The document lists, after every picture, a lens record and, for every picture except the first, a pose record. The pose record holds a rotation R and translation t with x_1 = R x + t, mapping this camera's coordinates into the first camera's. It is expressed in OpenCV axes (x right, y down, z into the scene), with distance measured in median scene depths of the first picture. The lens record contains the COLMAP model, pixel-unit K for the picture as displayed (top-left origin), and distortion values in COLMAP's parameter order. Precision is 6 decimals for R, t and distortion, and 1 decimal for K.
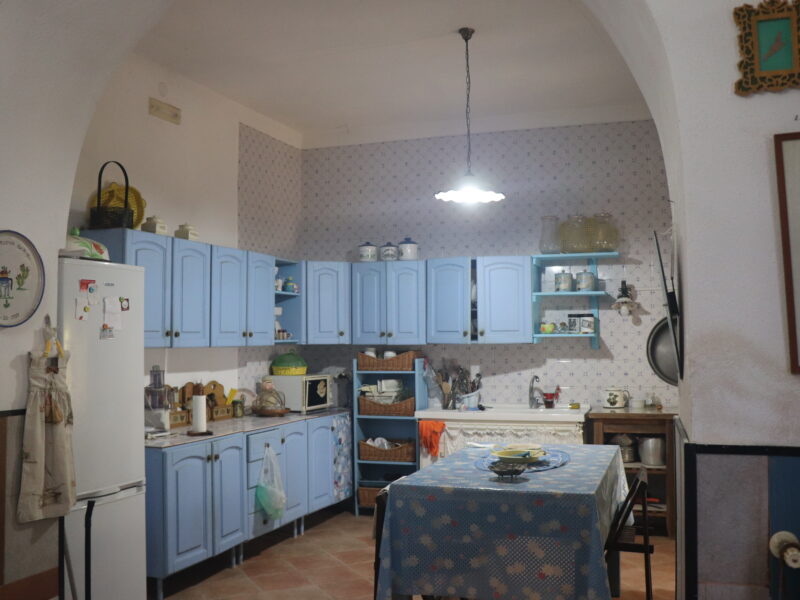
lens RADIAL K [[792.3, 0, 400.0], [0, 792.3, 300.0], [0, 0, 1]] dist [-0.164976, 0.230713]
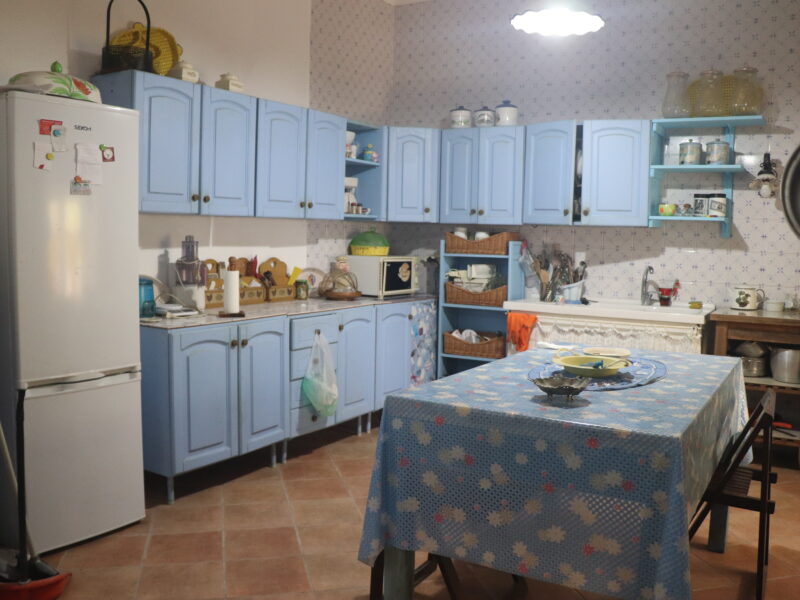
lens RADIAL K [[737.7, 0, 400.0], [0, 737.7, 300.0], [0, 0, 1]] dist [-0.185990, 0.160272]
pose [[0.978907, 0.046058, -0.199046, 0.068257], [-0.018602, 0.990304, 0.137667, 0.031512], [0.203457, -0.131061, 0.970272, 0.201343]]
